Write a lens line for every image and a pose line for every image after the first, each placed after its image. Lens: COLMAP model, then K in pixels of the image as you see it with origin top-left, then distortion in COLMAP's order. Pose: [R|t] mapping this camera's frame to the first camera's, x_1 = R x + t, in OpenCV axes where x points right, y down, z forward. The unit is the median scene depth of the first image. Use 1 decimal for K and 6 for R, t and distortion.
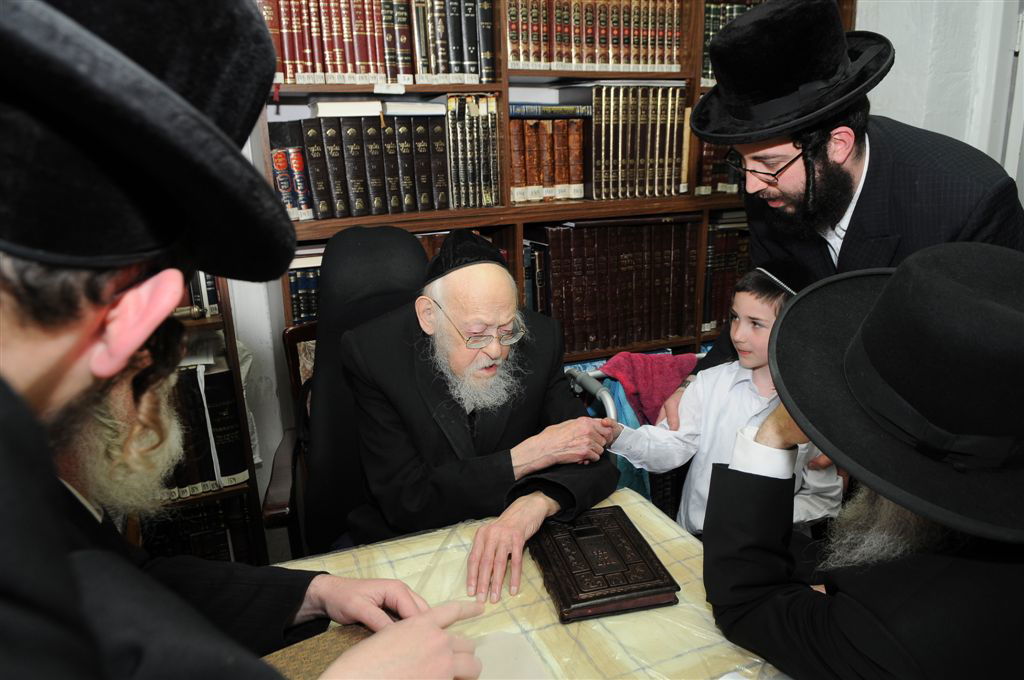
lens RADIAL K [[749.5, 0, 511.5], [0, 749.5, 344.9], [0, 0, 1]] dist [-0.028874, -0.032542]
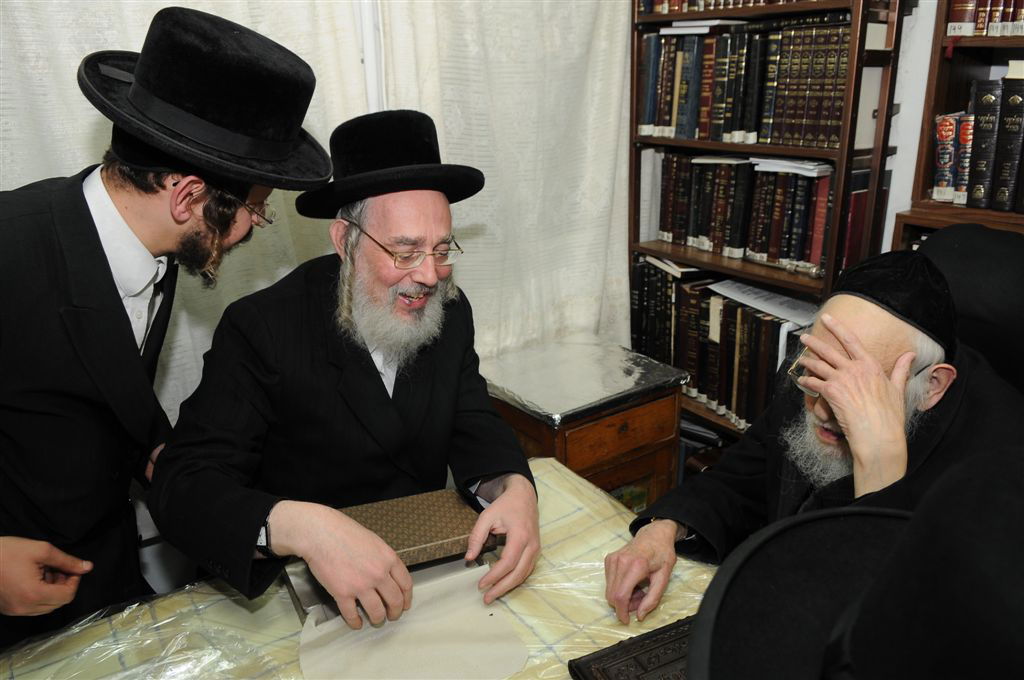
lens RADIAL K [[749.5, 0, 511.5], [0, 749.5, 344.9], [0, 0, 1]] dist [-0.028874, -0.032542]
pose [[0.197052, 0.353856, -0.914306, 0.399587], [-0.255568, 0.918888, 0.300549, -0.136018], [0.946496, 0.174444, 0.271503, 0.327907]]
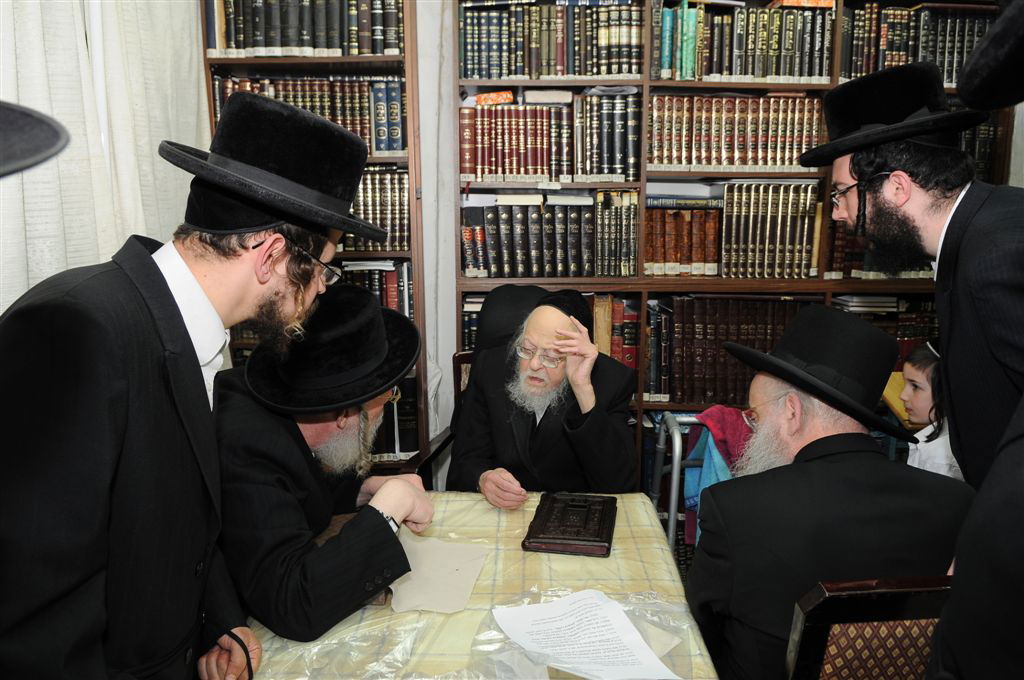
lens RADIAL K [[753.9, 0, 511.8], [0, 753.9, 342.3], [0, 0, 1]] dist [-0.023944, -0.034772]
pose [[0.913556, 0.096249, -0.395159, 0.322271], [-0.133030, 0.988866, -0.066689, 0.035645], [0.384341, 0.113493, 0.916189, -0.232762]]
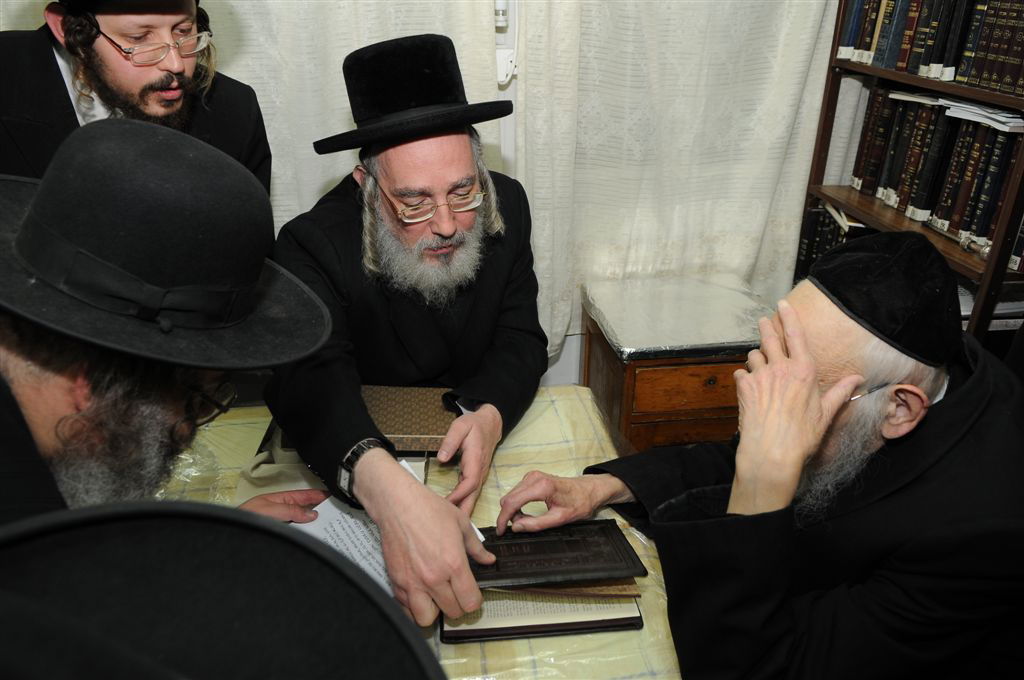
lens RADIAL K [[753.9, 0, 511.8], [0, 753.9, 342.3], [0, 0, 1]] dist [-0.023944, -0.034772]
pose [[-0.259128, 0.447518, -0.855909, 0.385315], [-0.279746, 0.813417, 0.509994, -0.206085], [0.924443, 0.371591, -0.085588, 0.573752]]
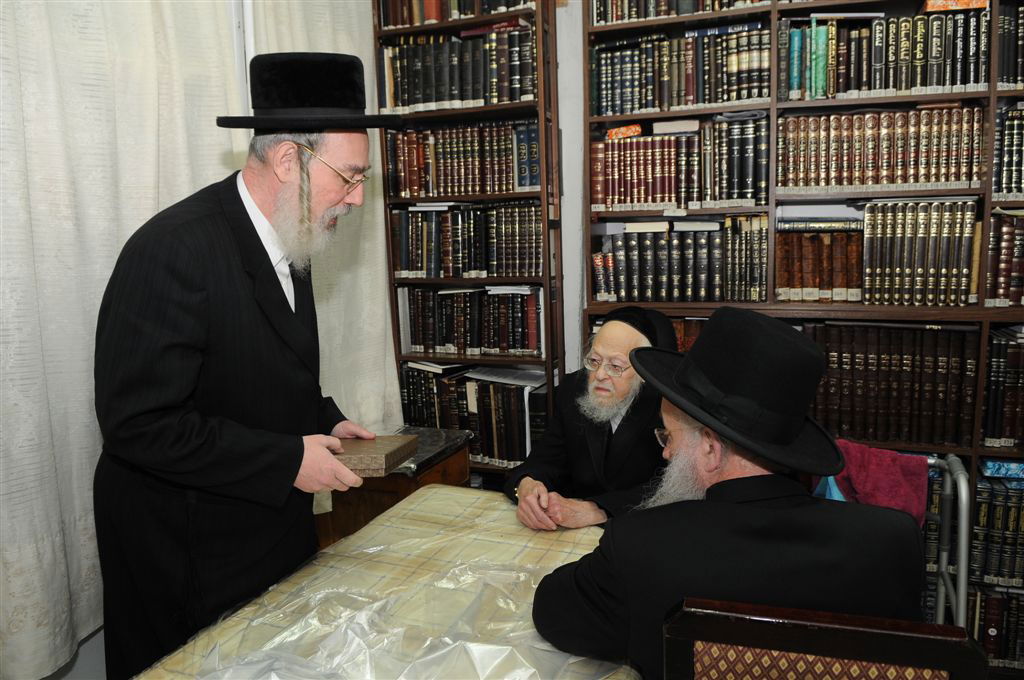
lens RADIAL K [[749.5, 0, 511.5], [0, 749.5, 344.9], [0, 0, 1]] dist [-0.028874, -0.032542]
pose [[0.699691, 0.109192, -0.706052, 0.597125], [-0.187307, 0.981720, -0.033795, 0.001761], [0.689456, 0.155895, 0.707353, -0.146962]]
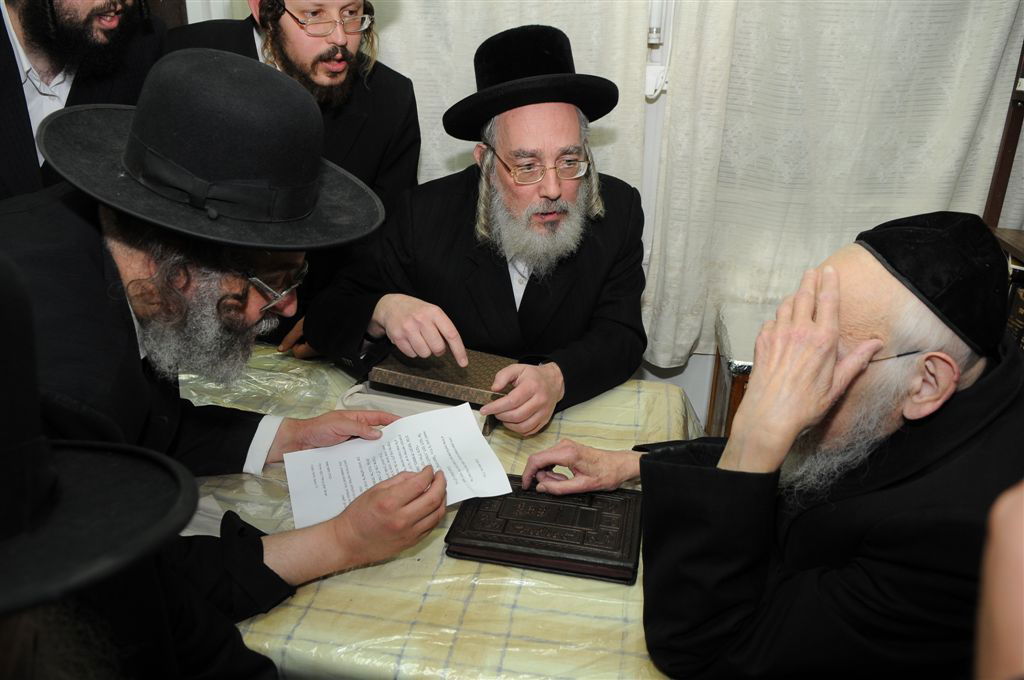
lens RADIAL K [[760.5, 0, 510.6], [0, 760.5, 345.1], [0, 0, 1]] dist [-0.019997, -0.041924]
pose [[-0.555601, 0.332629, -0.762015, 0.409447], [-0.245567, 0.809957, 0.532604, -0.208749], [0.794358, 0.483040, -0.368330, 0.722266]]
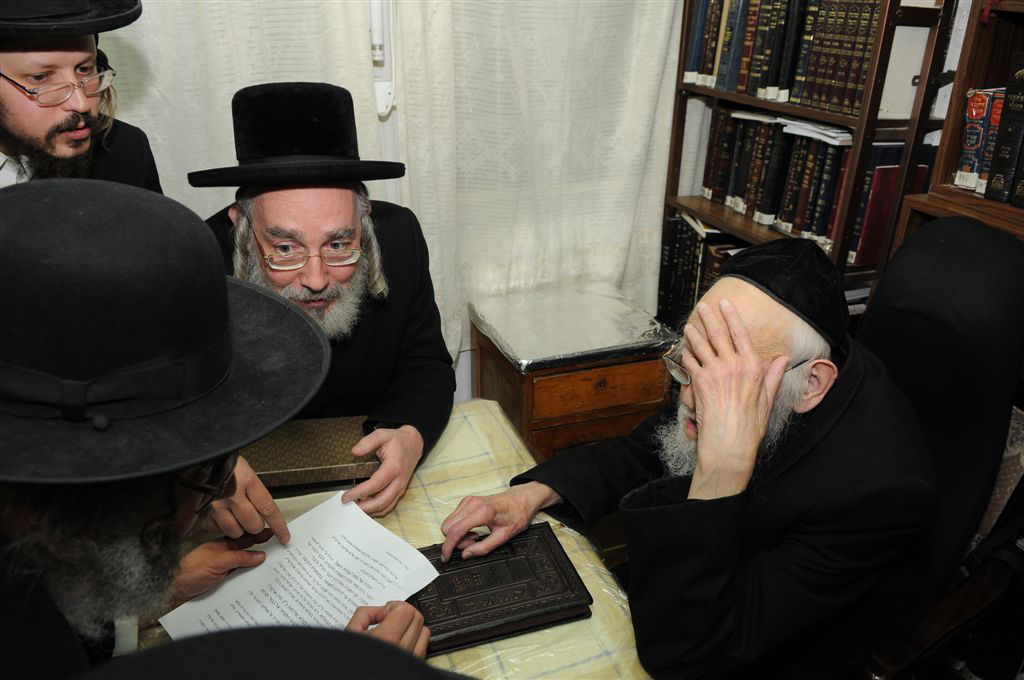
lens RADIAL K [[753.9, 0, 511.8], [0, 753.9, 342.3], [0, 0, 1]] dist [-0.023944, -0.034772]
pose [[-0.047209, 0.445507, -0.894033, 0.422932], [-0.300959, 0.847096, 0.438009, -0.211936], [0.952468, 0.289745, 0.094088, 0.520894]]
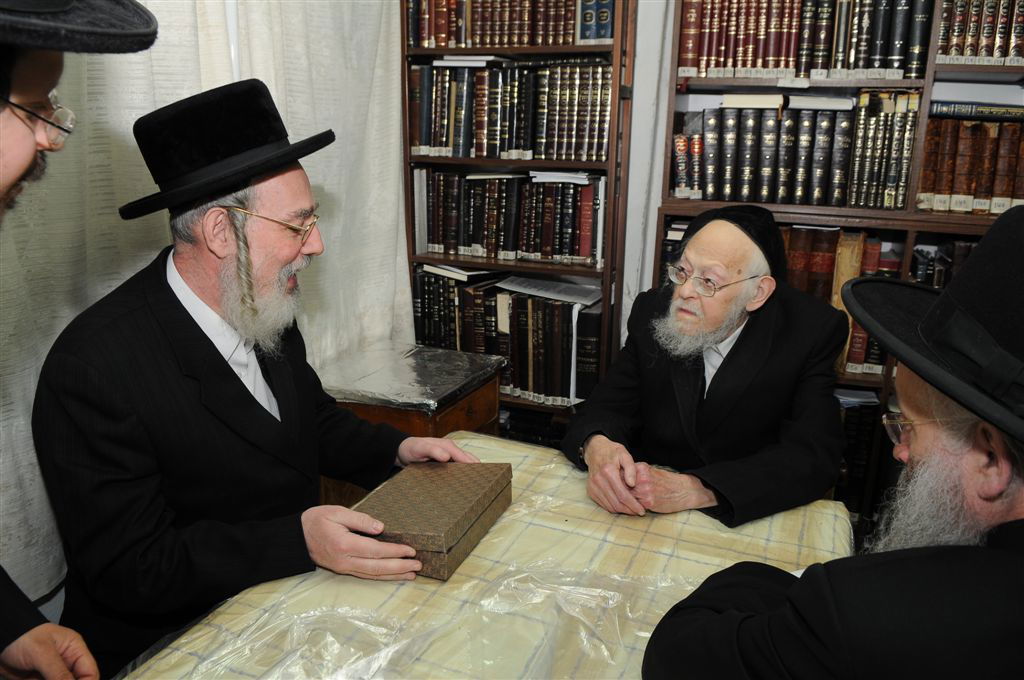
lens RADIAL K [[774.4, 0, 509.4], [0, 774.4, 348.4], [0, 0, 1]] dist [-0.025032, -0.034464]
pose [[0.691622, 0.230362, -0.684538, 0.356892], [-0.236743, 0.967717, 0.086466, 0.013724], [0.682358, 0.102258, 0.723831, -0.002626]]
